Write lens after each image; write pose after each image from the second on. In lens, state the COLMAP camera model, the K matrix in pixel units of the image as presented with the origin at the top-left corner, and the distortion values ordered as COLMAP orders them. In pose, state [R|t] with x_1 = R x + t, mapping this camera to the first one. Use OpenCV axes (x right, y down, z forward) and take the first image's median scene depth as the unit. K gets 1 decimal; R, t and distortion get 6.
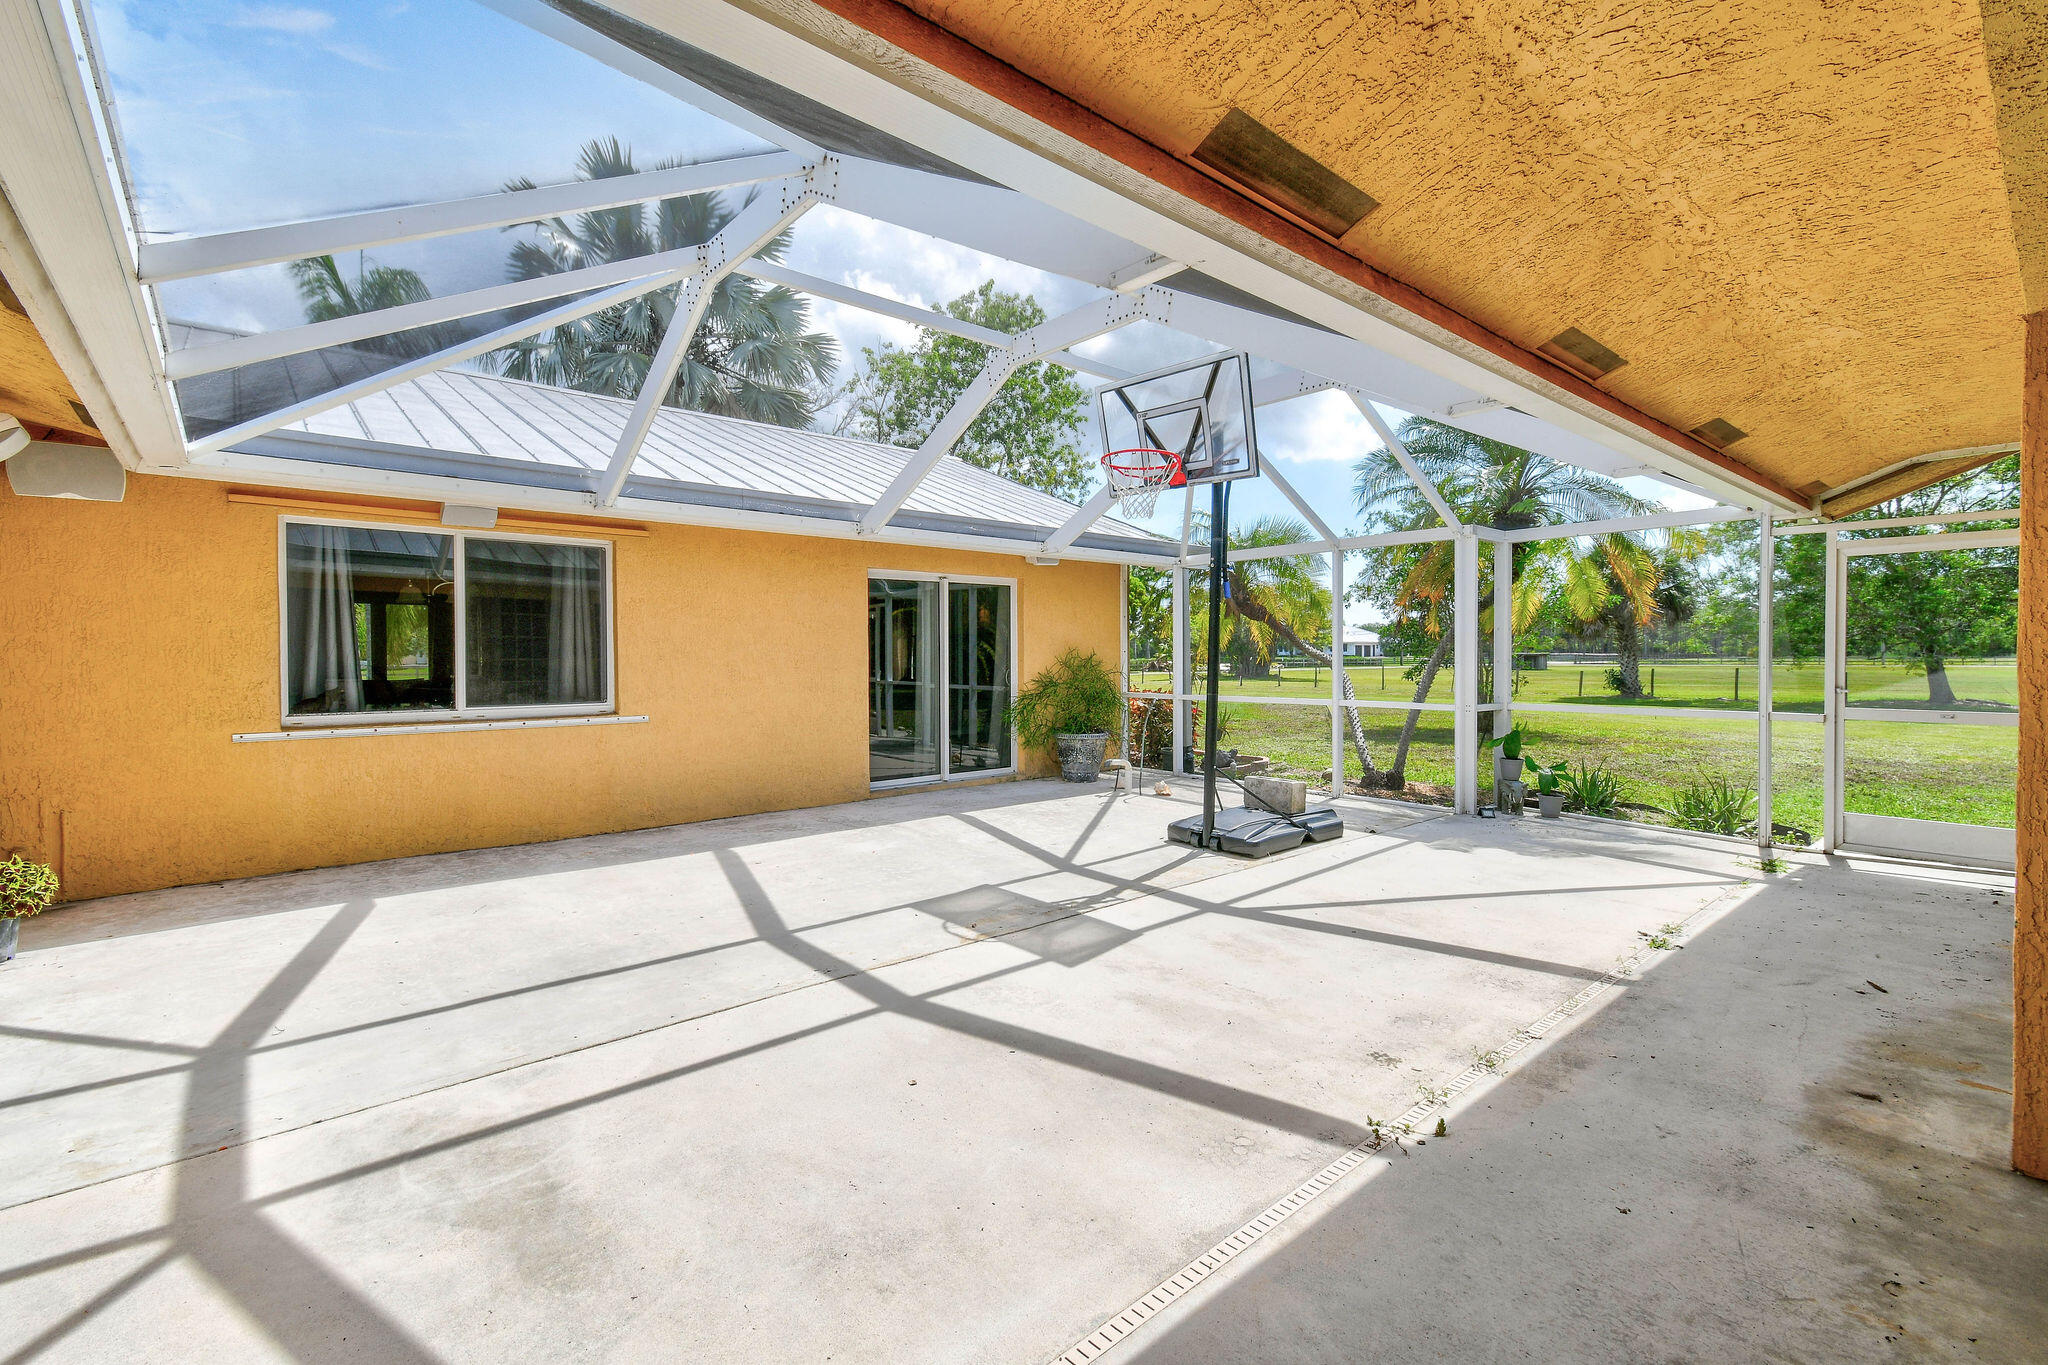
lens RADIAL K [[906.0, 0, 1028.2], [0, 906.0, 667.7], [0, 0, 1]] dist [0.000550, -0.000275]
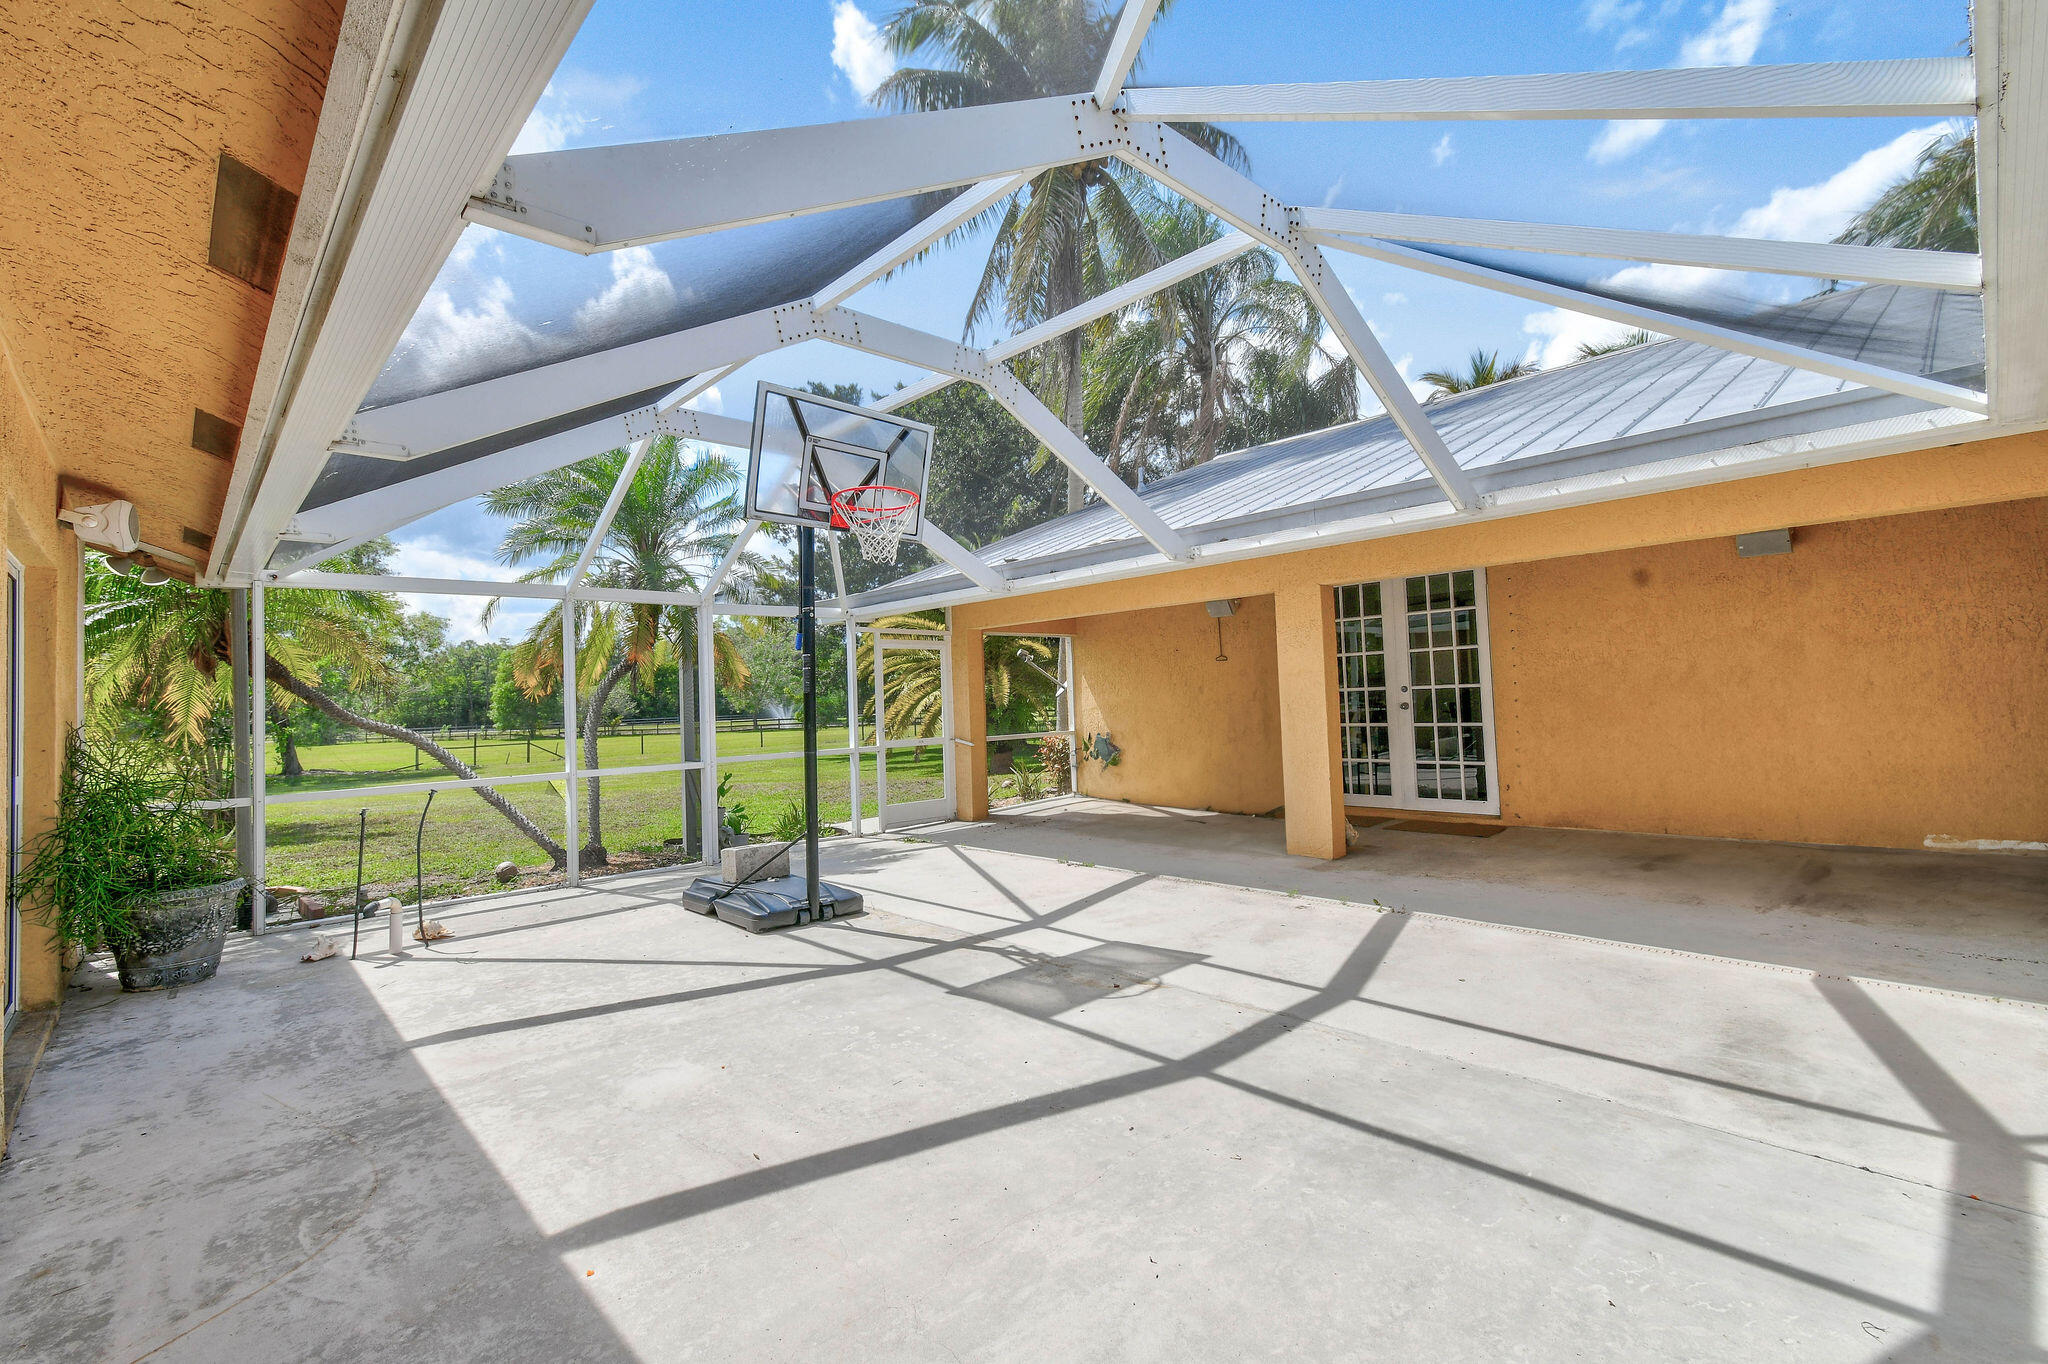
lens RADIAL K [[906.0, 0, 1028.2], [0, 906.0, 679.9], [0, 0, 1]] dist [0.000550, -0.000275]
pose [[-0.038301, 0.024191, 0.998973, -1.179164], [0.053902, 0.998301, -0.022108, -0.021570], [-0.997811, 0.053000, -0.039540, 1.300988]]
